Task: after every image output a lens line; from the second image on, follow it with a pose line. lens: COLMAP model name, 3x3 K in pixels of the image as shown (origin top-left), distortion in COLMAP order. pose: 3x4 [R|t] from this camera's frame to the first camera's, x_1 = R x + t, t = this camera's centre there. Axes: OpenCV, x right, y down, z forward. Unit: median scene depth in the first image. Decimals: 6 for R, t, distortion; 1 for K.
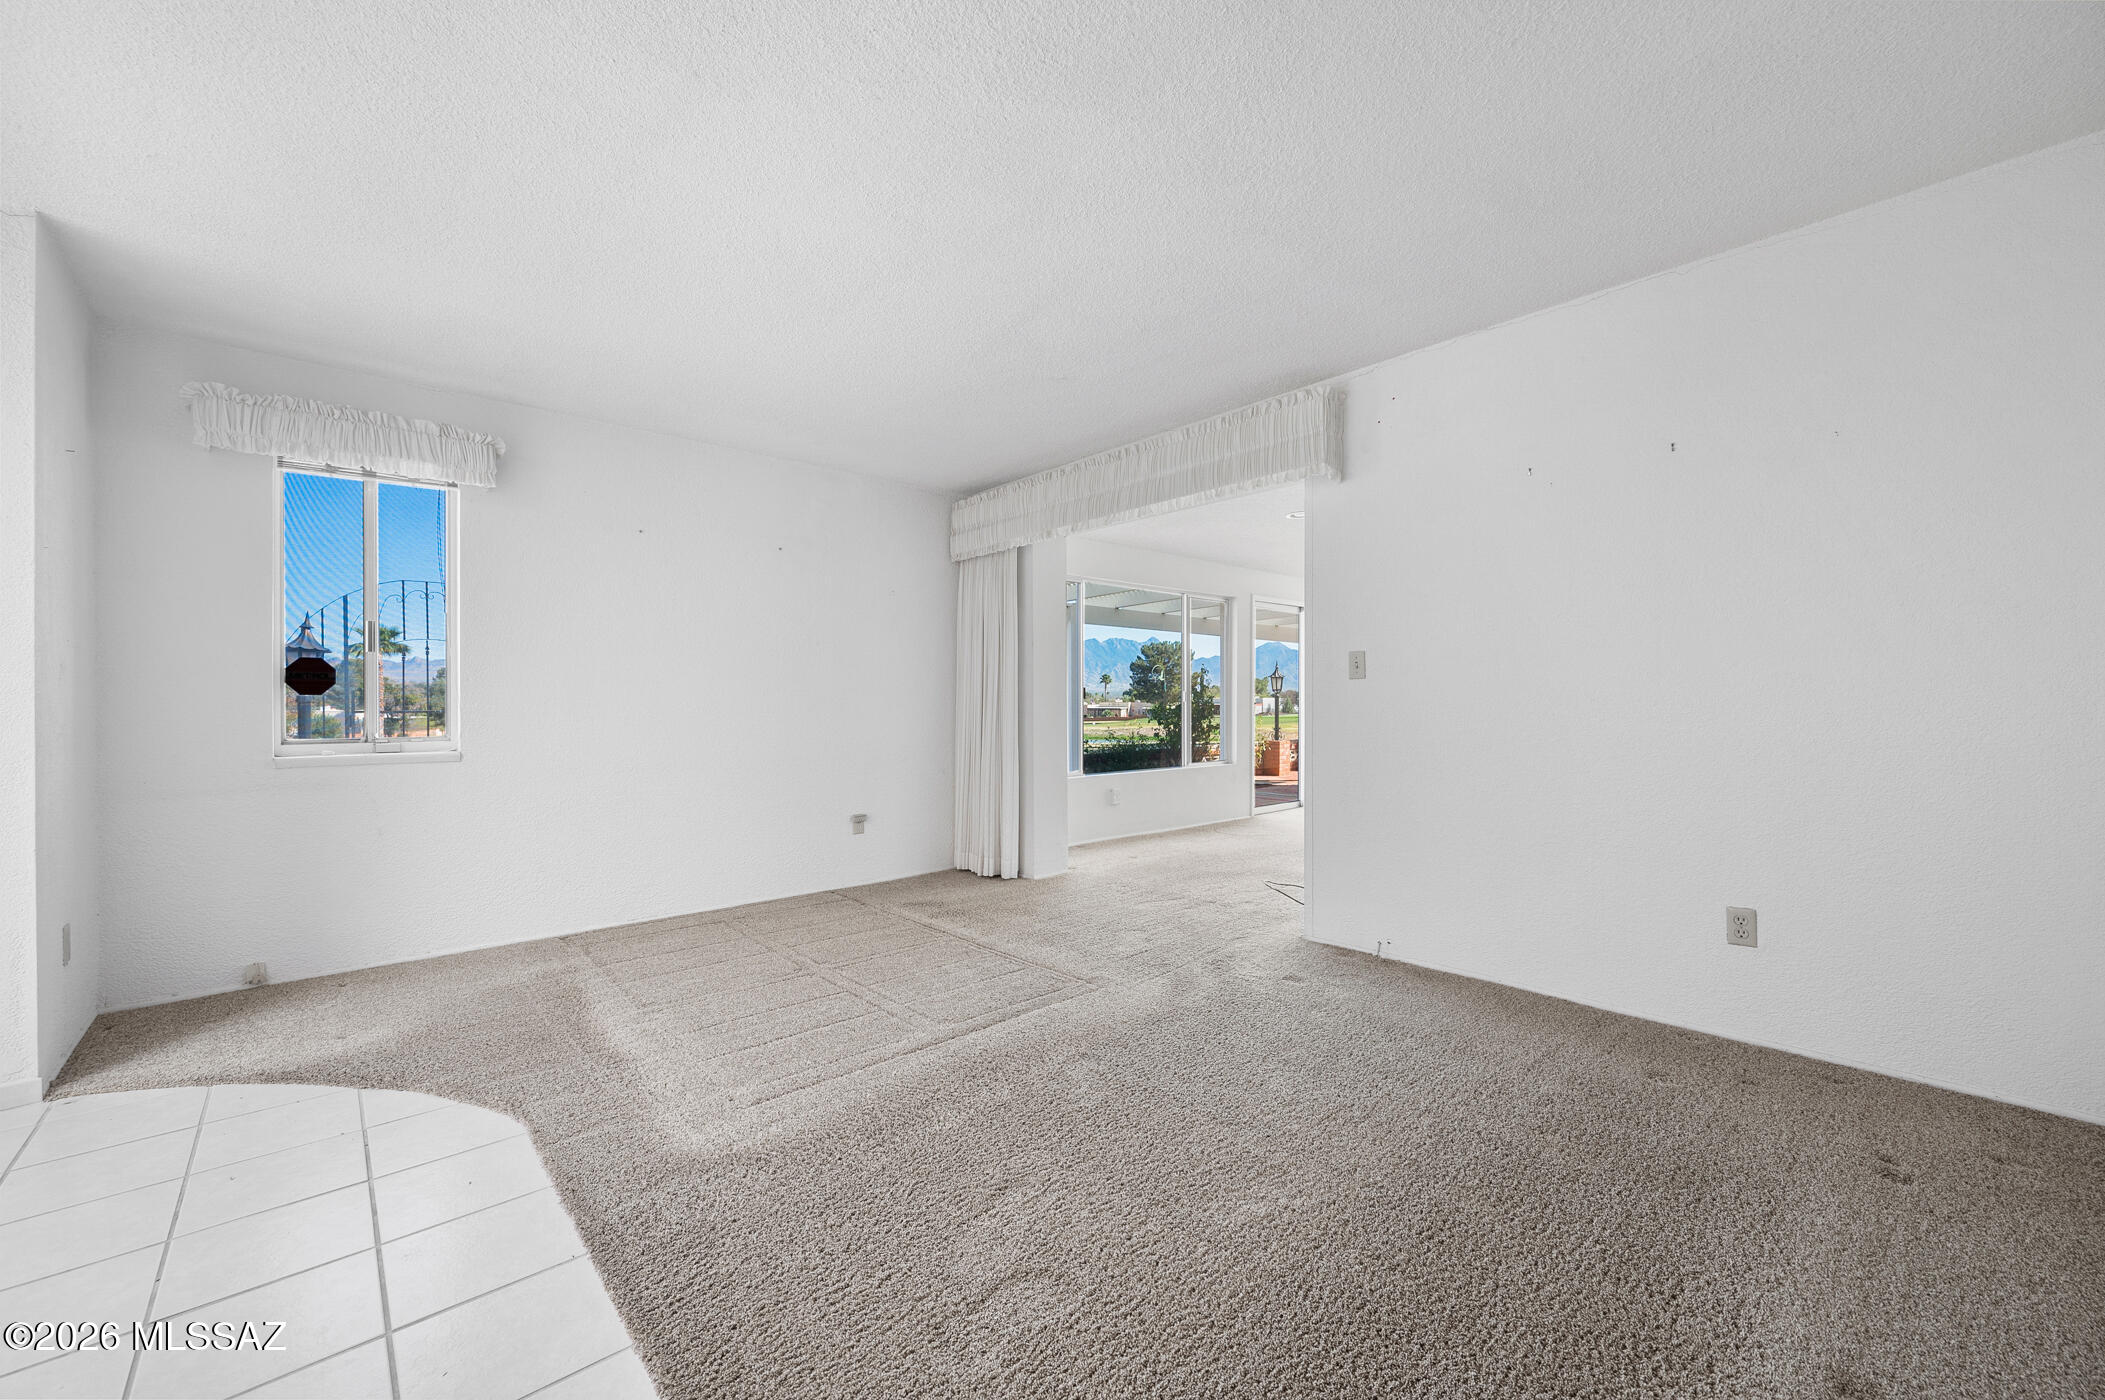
lens RADIAL K [[820.8, 0, 1059.7], [0, 820.8, 715.5], [0, 0, 1]] dist [0.000444, 0.000020]
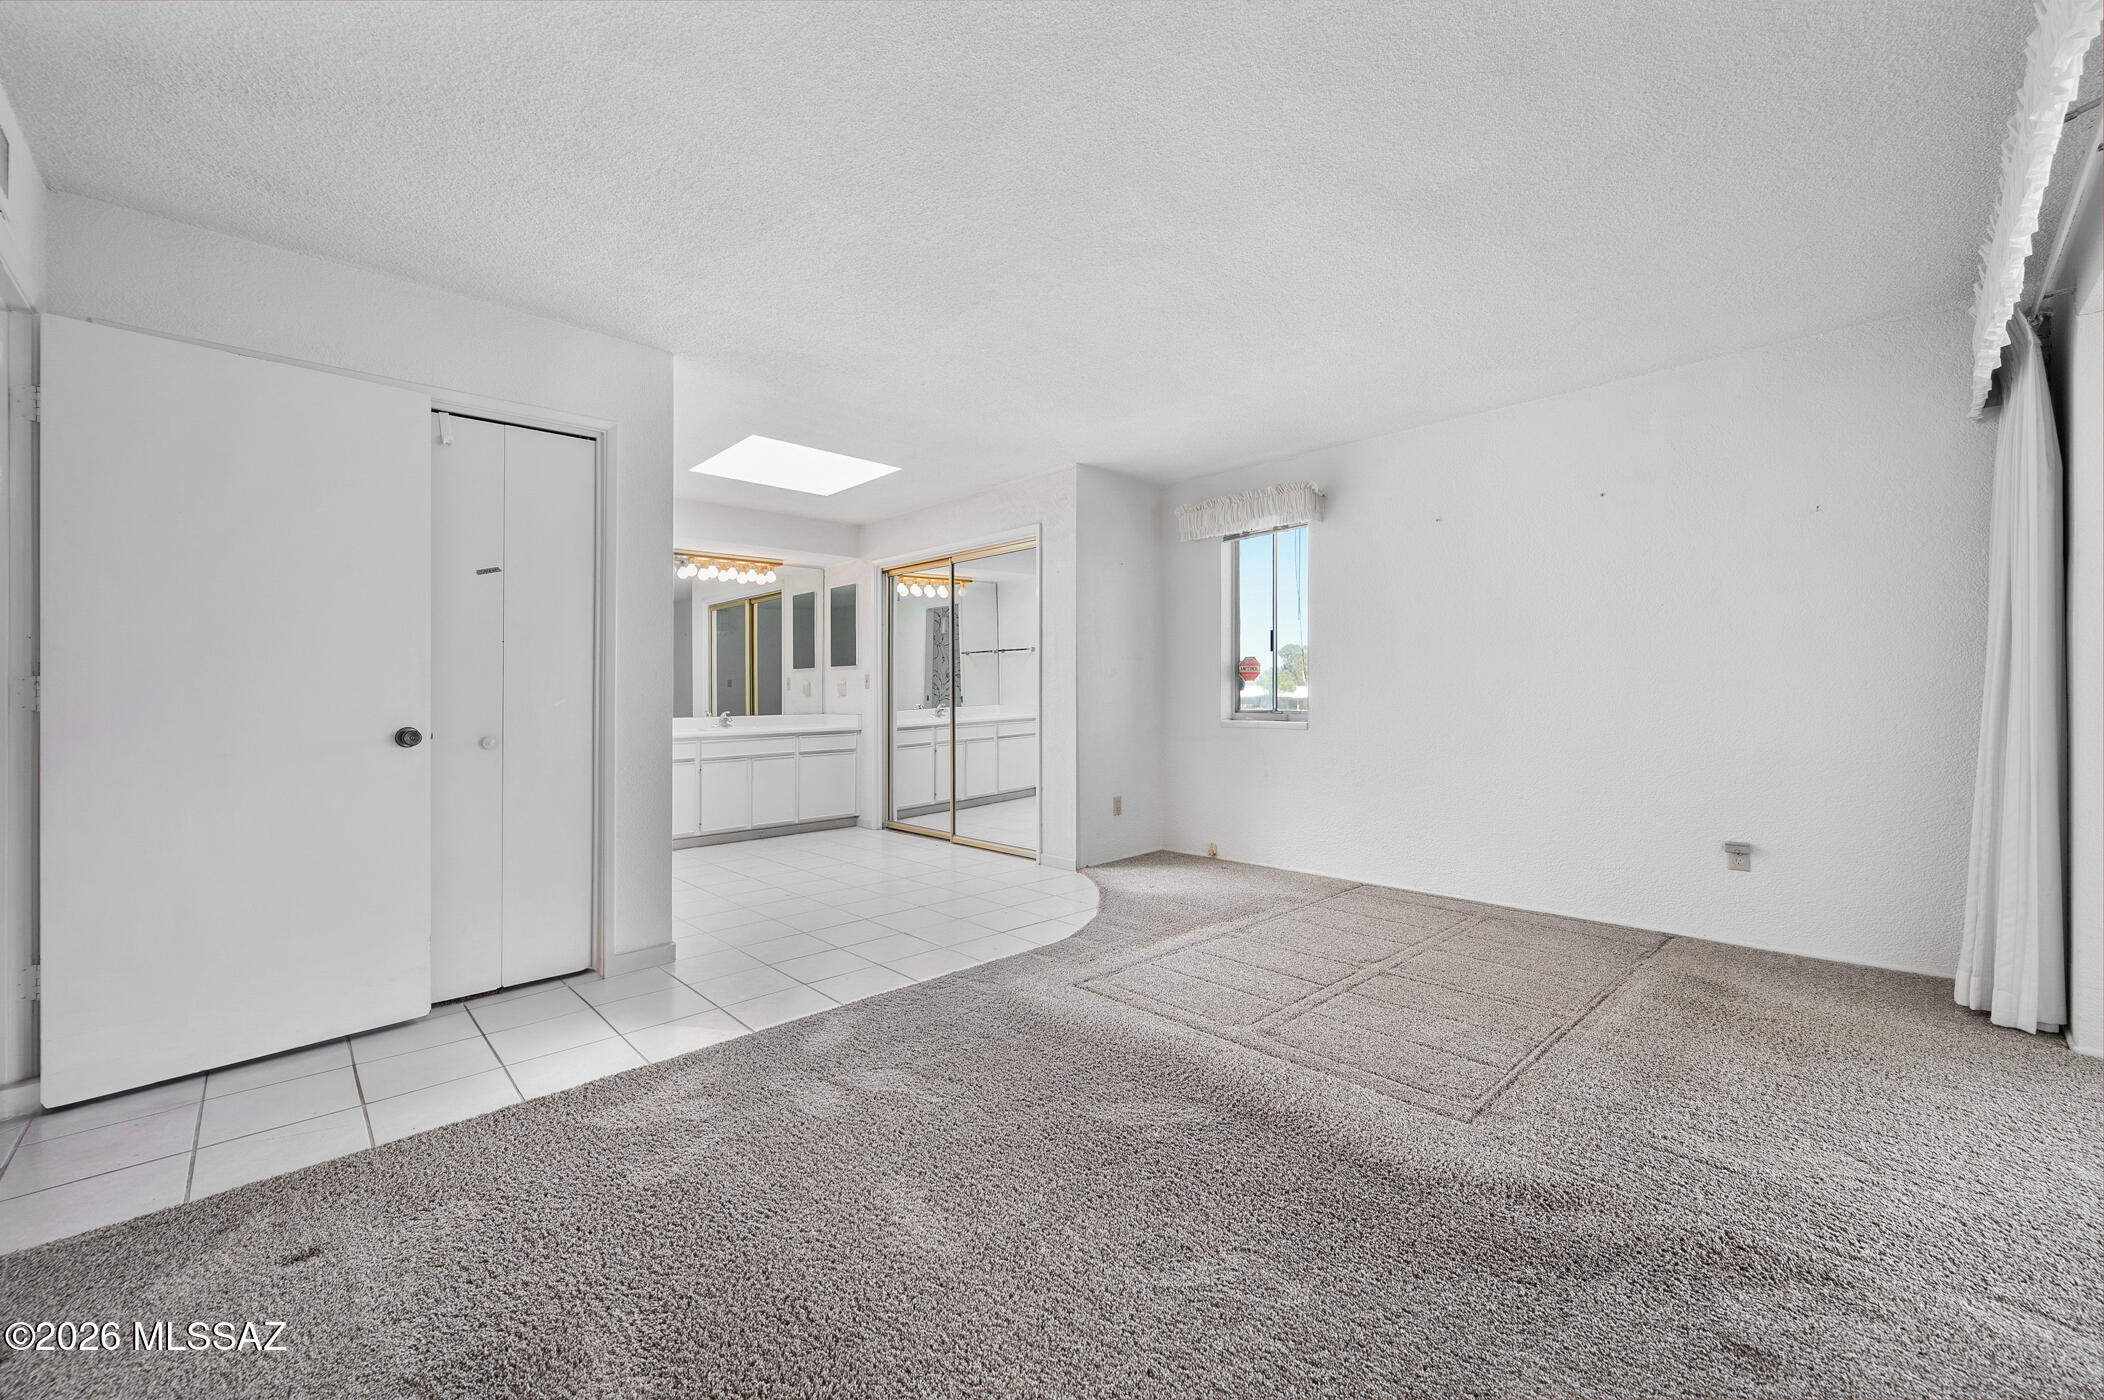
lens RADIAL K [[829.0, 0, 1060.6], [0, 829.0, 681.9], [0, 0, 1]] dist [0.000862, 0.000123]
pose [[0.022275, -0.008656, -0.999714, 0.619590], [-0.003135, 0.999957, -0.008728, -0.009154], [0.999747, 0.003329, 0.022247, 0.584696]]
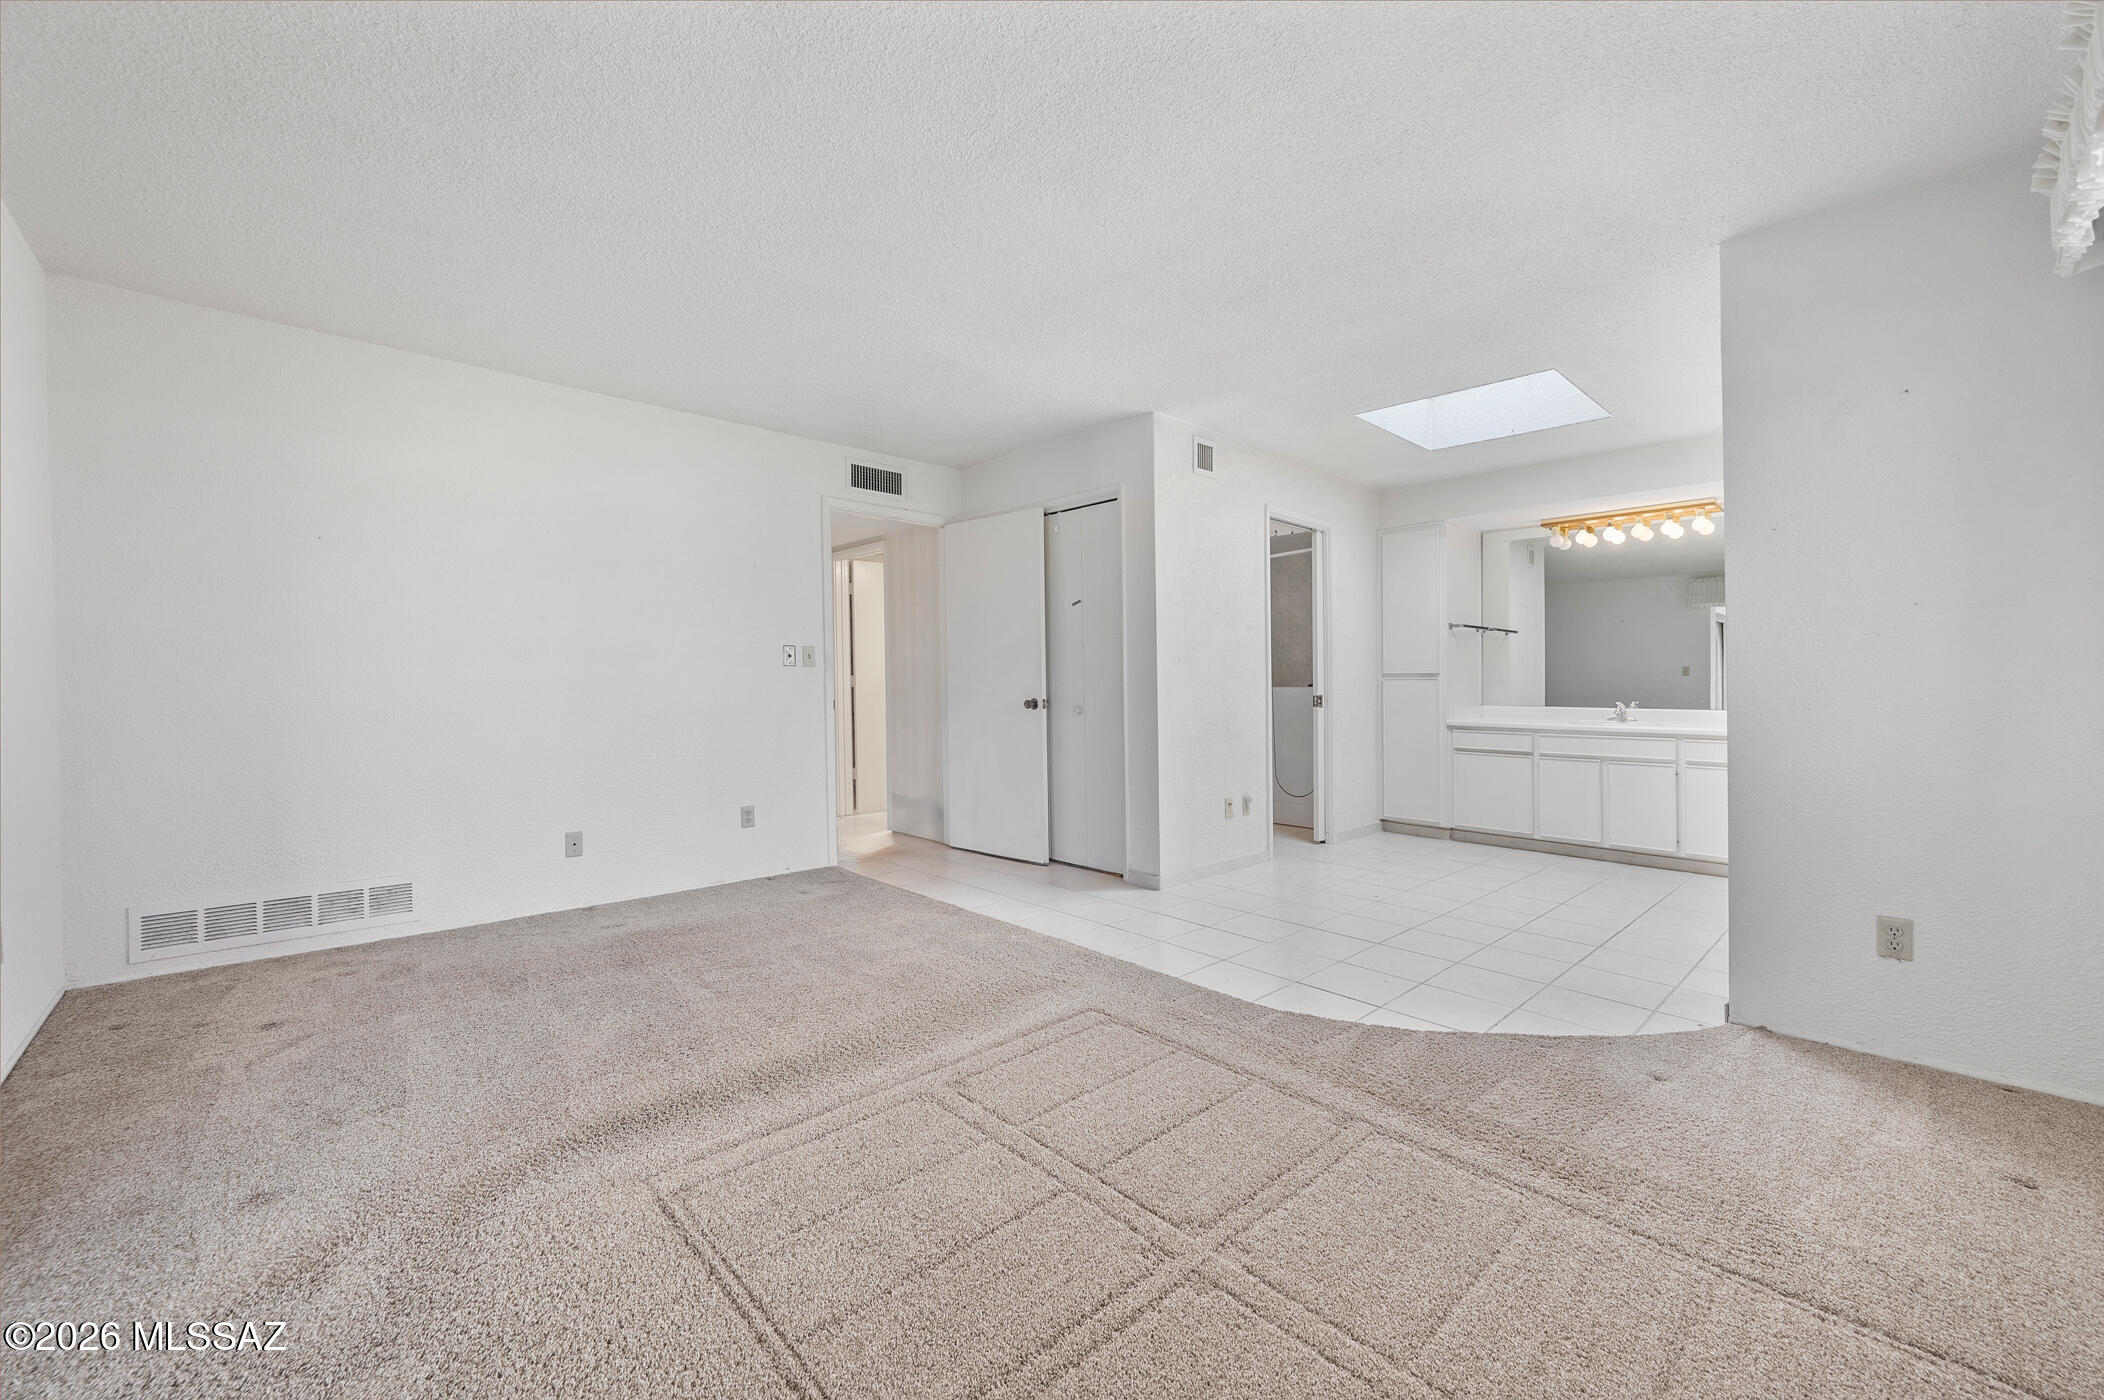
lens RADIAL K [[829.0, 0, 1060.6], [0, 829.0, 681.9], [0, 0, 1]] dist [0.000862, 0.000123]
pose [[-0.999923, 0.003687, -0.011852, -0.195350], [0.003579, 0.999952, 0.009076, -0.011293], [0.011885, 0.009033, -0.999889, 1.371765]]
